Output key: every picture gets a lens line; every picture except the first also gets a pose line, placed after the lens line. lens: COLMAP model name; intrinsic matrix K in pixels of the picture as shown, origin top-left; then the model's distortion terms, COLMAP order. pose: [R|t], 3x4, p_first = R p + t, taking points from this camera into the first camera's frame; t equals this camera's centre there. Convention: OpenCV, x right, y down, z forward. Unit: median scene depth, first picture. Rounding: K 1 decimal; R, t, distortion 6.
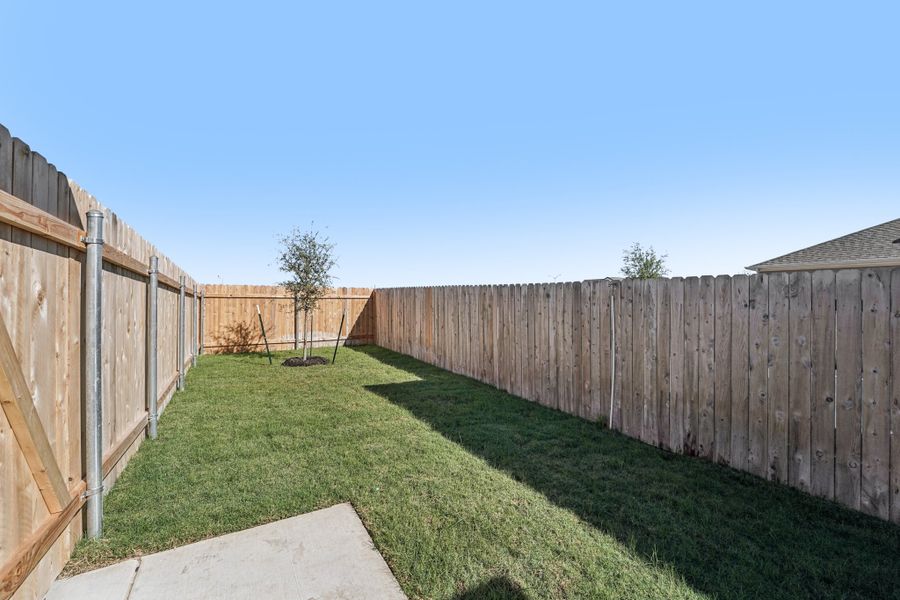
lens RADIAL K [[367.6, 0, 446.1], [0, 367.6, 297.4], [0, 0, 1]] dist [-0.020534, -0.000073]
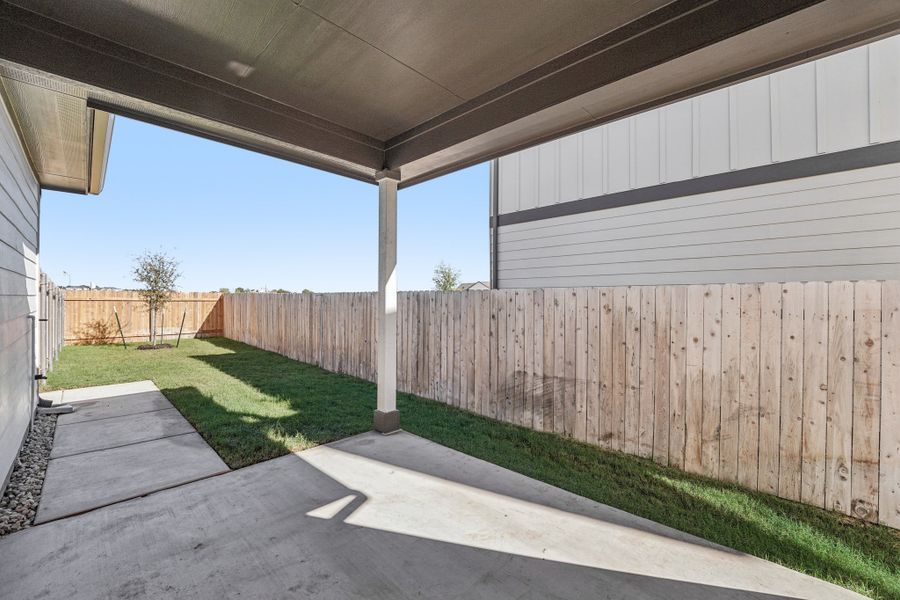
lens RADIAL K [[367.6, 0, 446.1], [0, 367.6, 297.4], [0, 0, 1]] dist [-0.020534, -0.000073]
pose [[0.966432, 0.002280, 0.256913, 0.281734], [-0.001793, 0.999996, -0.002128, -0.009566], [-0.256916, 0.001596, 0.966432, -0.522189]]
